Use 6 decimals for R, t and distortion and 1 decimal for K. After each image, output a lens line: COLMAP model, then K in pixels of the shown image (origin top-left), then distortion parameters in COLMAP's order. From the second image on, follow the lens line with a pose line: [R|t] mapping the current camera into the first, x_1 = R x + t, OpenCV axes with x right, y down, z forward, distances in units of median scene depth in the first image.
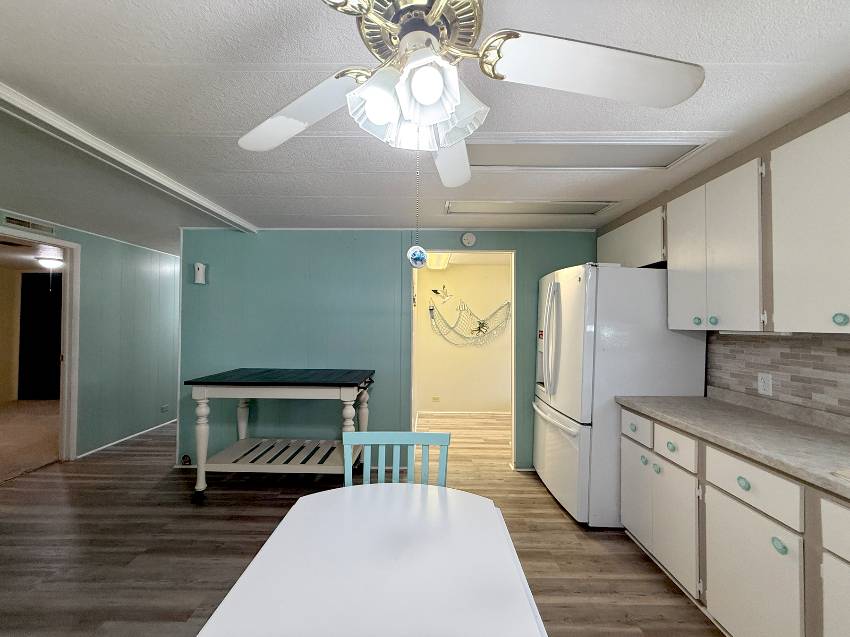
lens RADIAL K [[344.2, 0, 425.0], [0, 344.2, 318.5], [0, 0, 1]] dist [-0.001664, -0.000252]
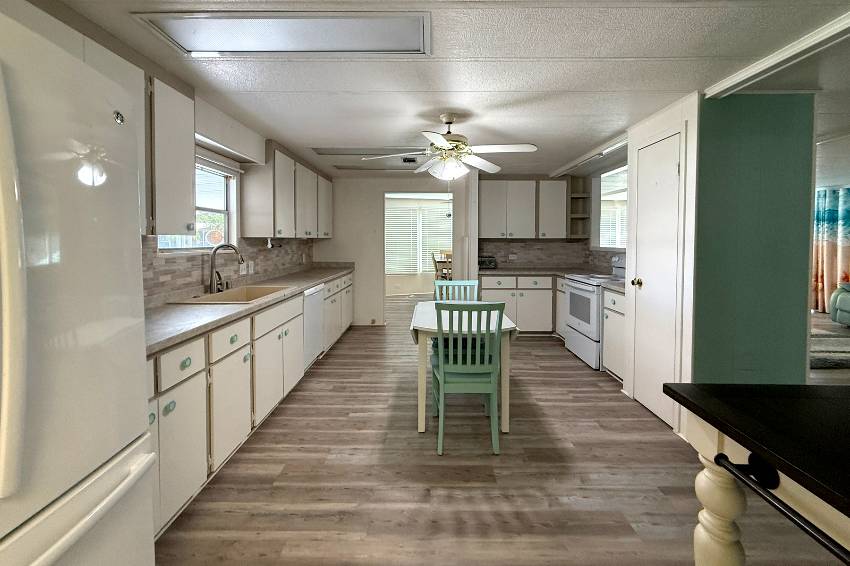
lens RADIAL K [[341.7, 0, 426.1], [0, 341.7, 248.6], [0, 0, 1]] dist [-0.000771, -0.000032]
pose [[-0.999967, -0.007938, -0.001495, 0.096090], [-0.007954, 0.999911, 0.010754, 0.061662], [0.001410, 0.010766, -0.999941, 2.057930]]
